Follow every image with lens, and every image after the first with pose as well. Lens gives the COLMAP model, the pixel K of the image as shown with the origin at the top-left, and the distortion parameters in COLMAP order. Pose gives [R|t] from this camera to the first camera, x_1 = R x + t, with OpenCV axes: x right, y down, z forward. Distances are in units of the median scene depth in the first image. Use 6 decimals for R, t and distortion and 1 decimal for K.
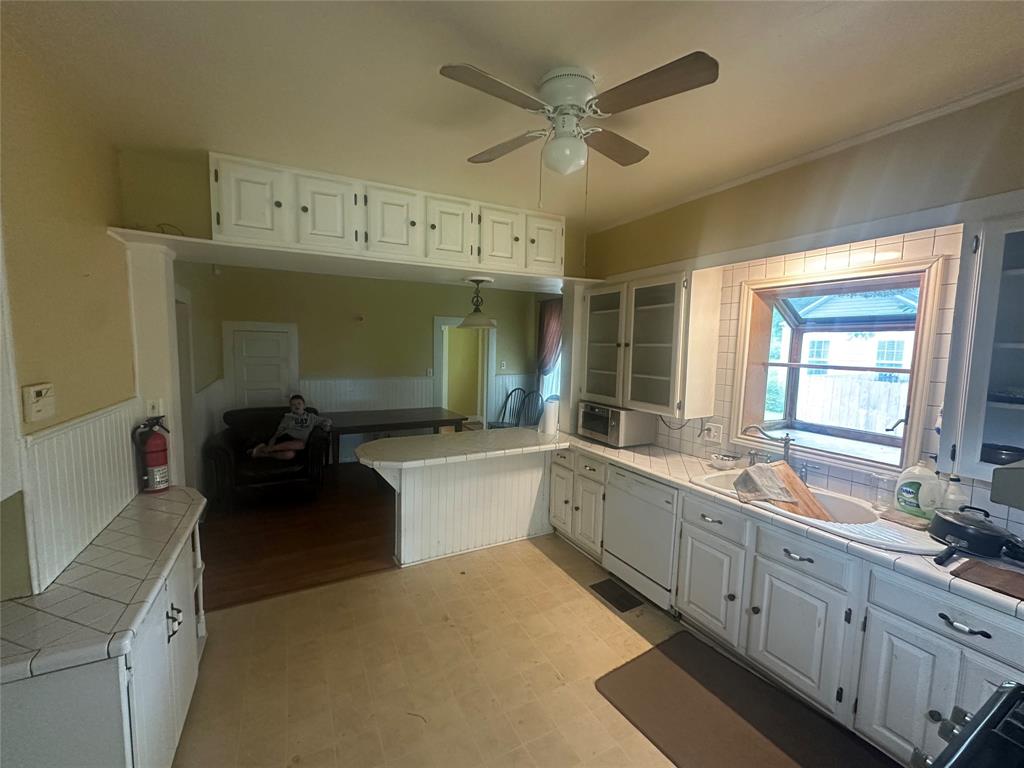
lens RADIAL K [[420.5, 0, 507.8], [0, 420.5, 385.7], [0, 0, 1]] dist [-0.010762, 0.001001]
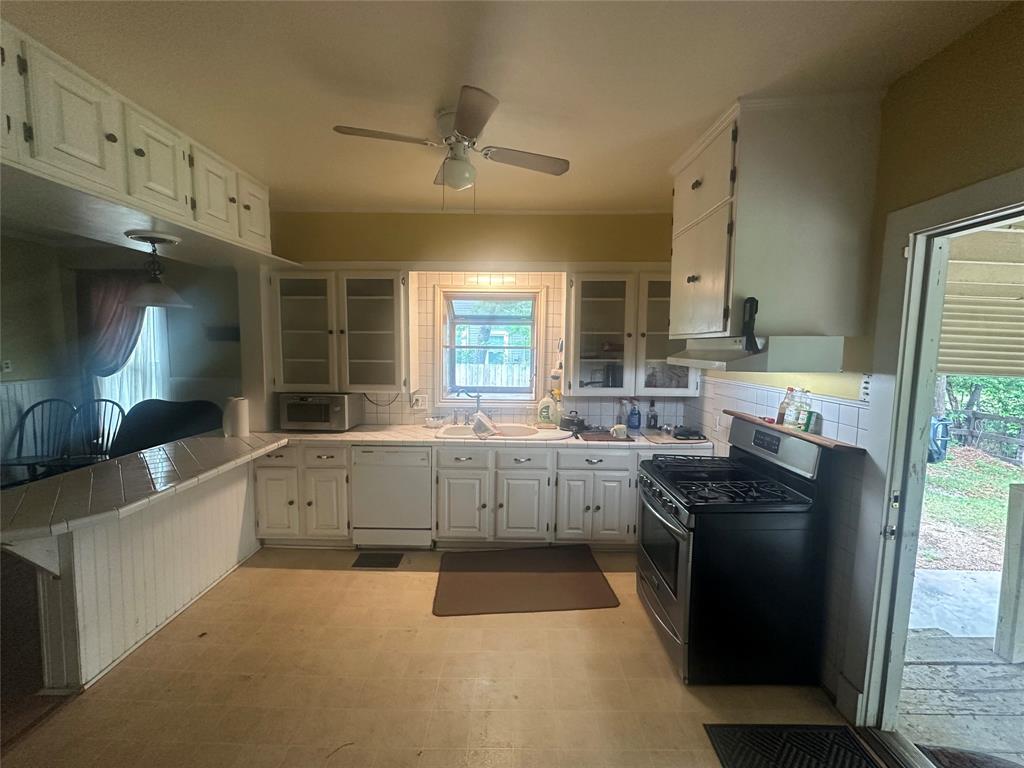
lens RADIAL K [[420.5, 0, 507.8], [0, 420.5, 387.9], [0, 0, 1]] dist [-0.010762, 0.001001]
pose [[0.469992, -0.103976, 0.876525, -0.512422], [0.083473, 0.993823, 0.073132, -0.001099], [-0.878715, 0.038795, 0.475768, 0.168054]]
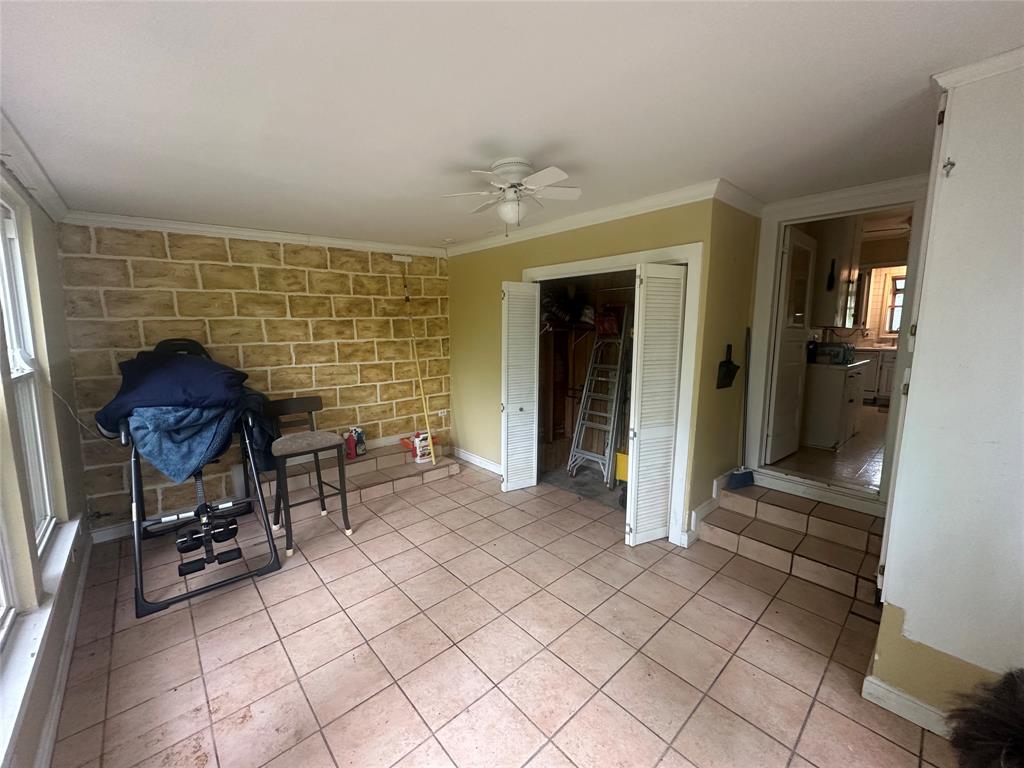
lens RADIAL K [[420.5, 0, 511.5], [0, 420.5, 381.2], [0, 0, 1]] dist [-0.010762, 0.001001]
pose [[0.963344, -0.046204, 0.264259, -2.246720], [0.038110, 0.998636, 0.035676, 0.220640], [-0.265547, -0.024298, 0.963792, -0.821953]]
